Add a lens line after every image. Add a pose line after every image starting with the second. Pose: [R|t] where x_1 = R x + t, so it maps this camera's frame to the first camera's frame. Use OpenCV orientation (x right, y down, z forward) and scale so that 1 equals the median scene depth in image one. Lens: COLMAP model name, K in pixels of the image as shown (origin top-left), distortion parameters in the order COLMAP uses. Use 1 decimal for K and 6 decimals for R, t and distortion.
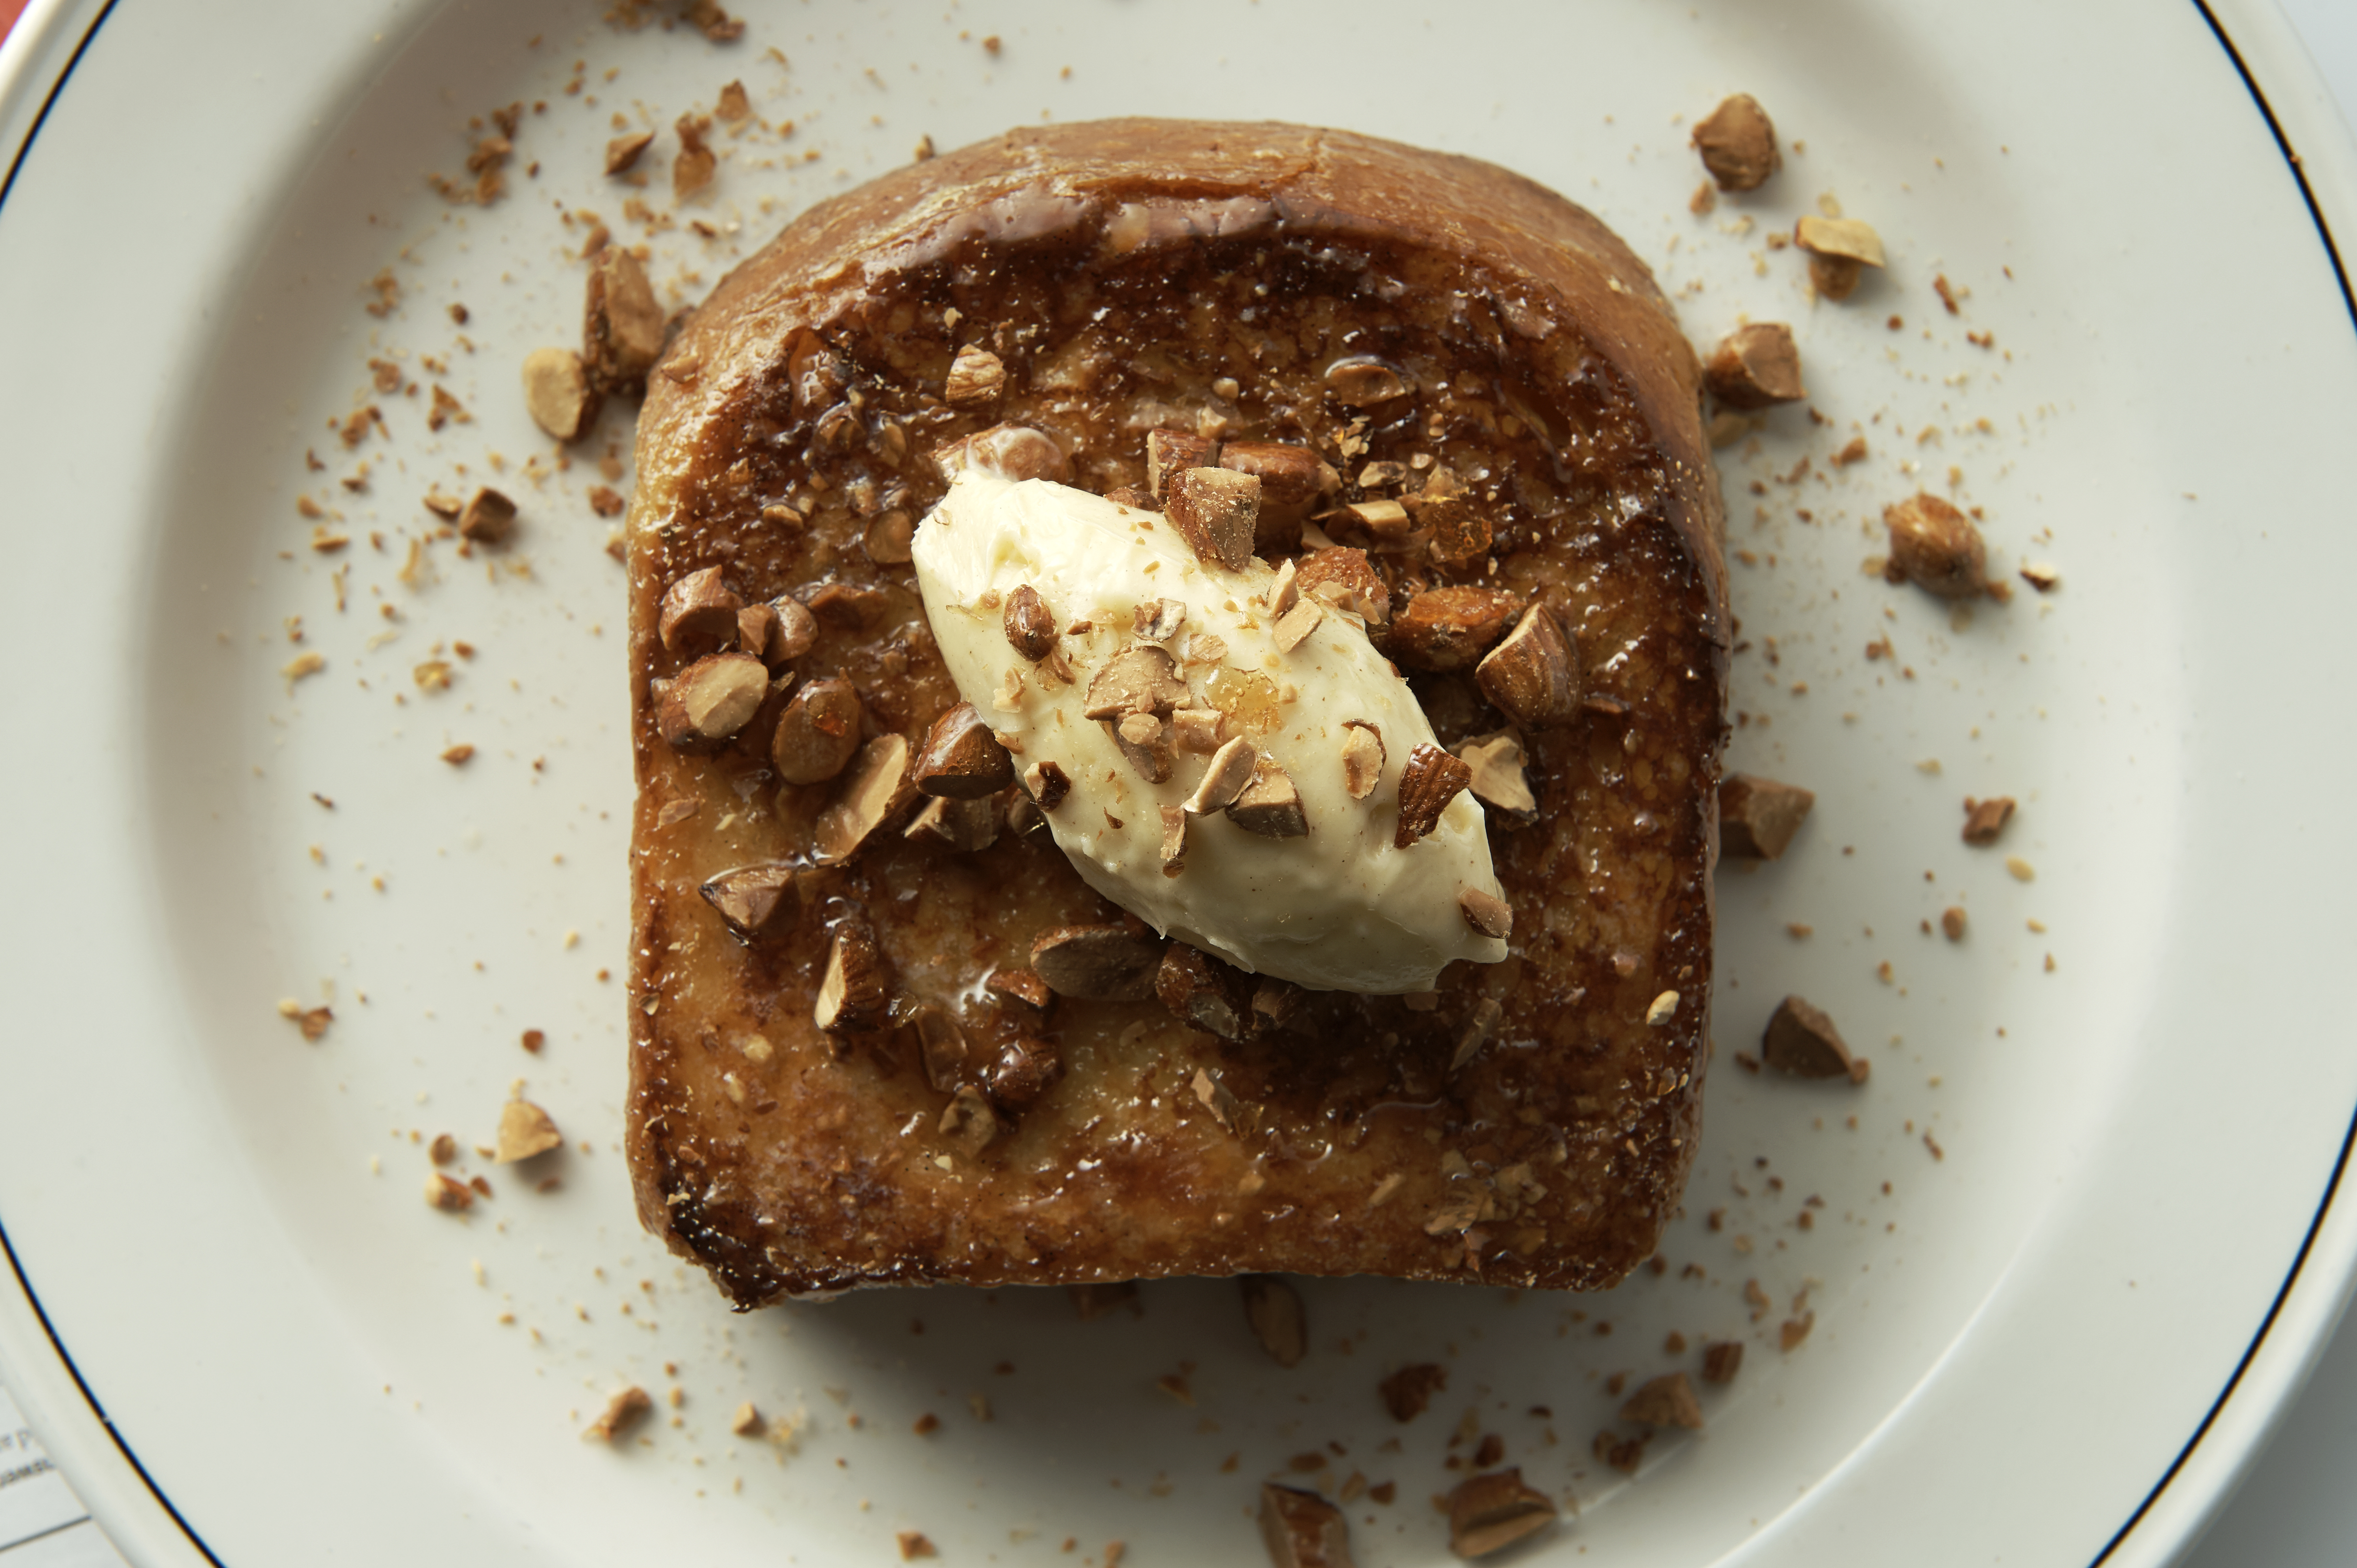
lens RADIAL K [[4122.5, 0, 1177.3], [0, 4122.5, 790.9], [0, 0, 1]] dist [0.090829, 0.000000]
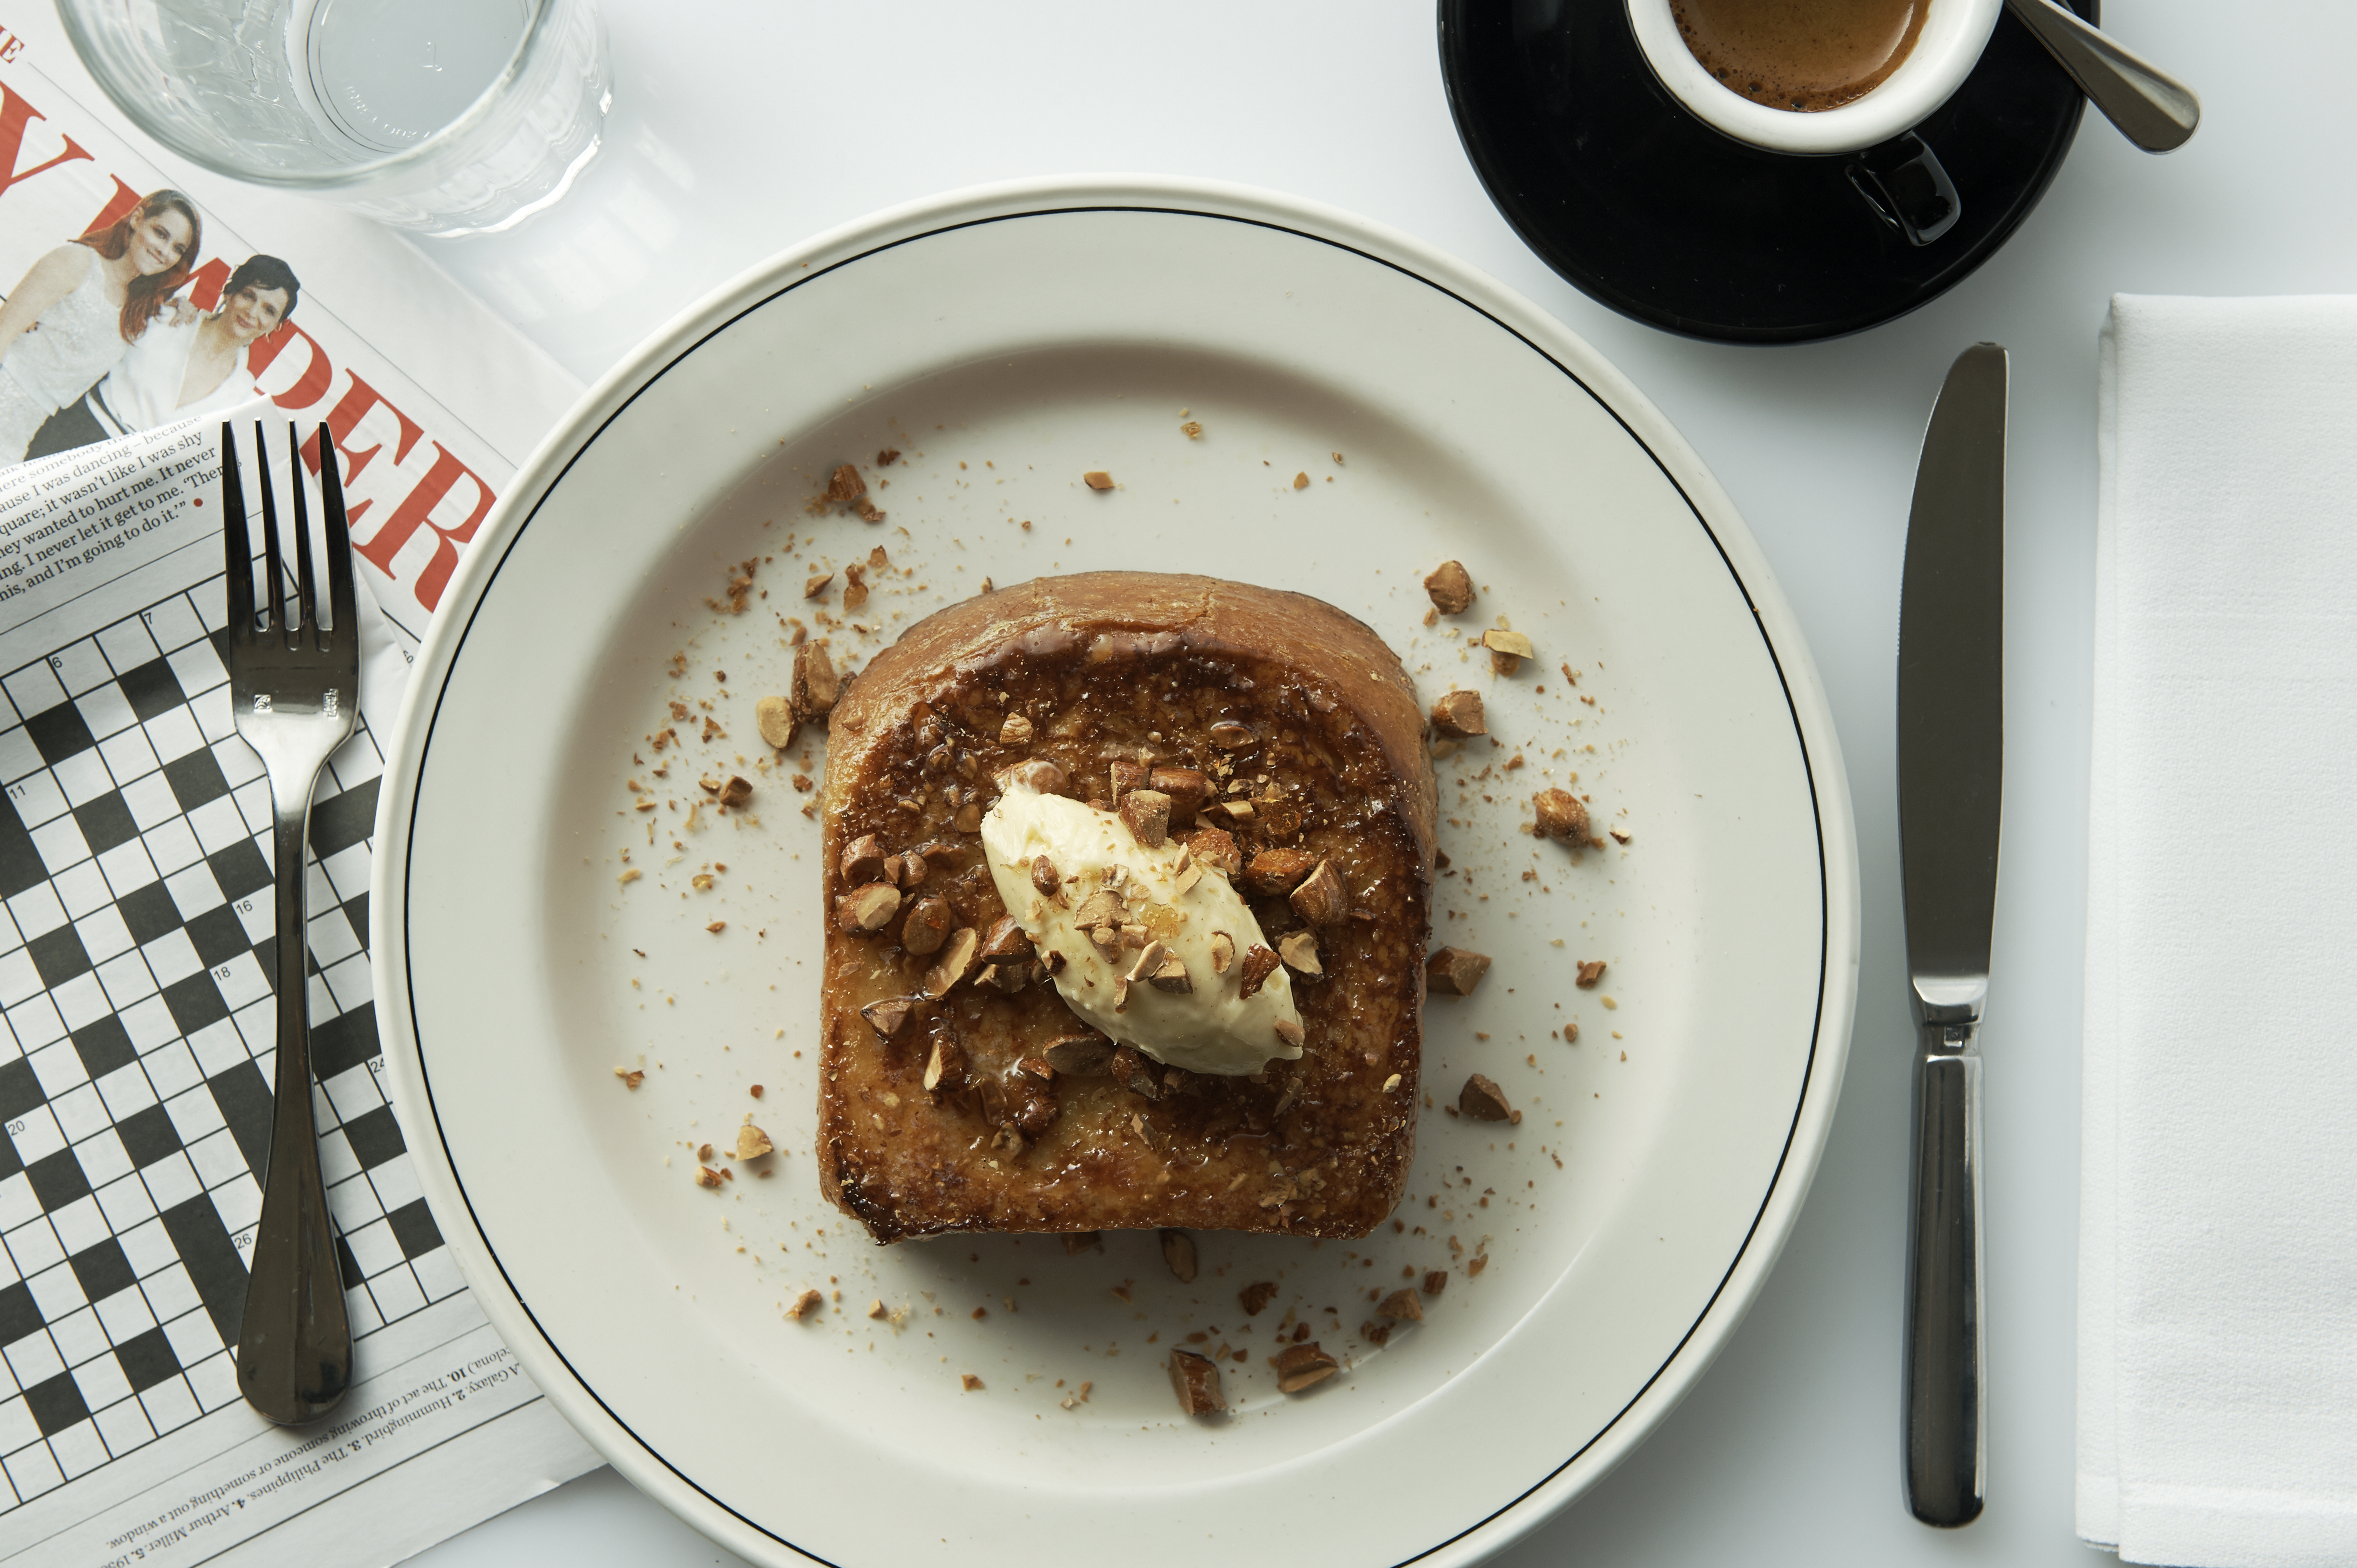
lens RADIAL K [[4169.4, 0, 1180.0], [0, 4169.4, 777.6], [0, 0, 1]] dist [0.054051, 0.000000]
pose [[0.999929, 0.011653, 0.002555, 0.017432], [-0.011656, 0.999932, 0.000898, -0.077146], [-0.002544, -0.000927, 0.999996, -0.779140]]
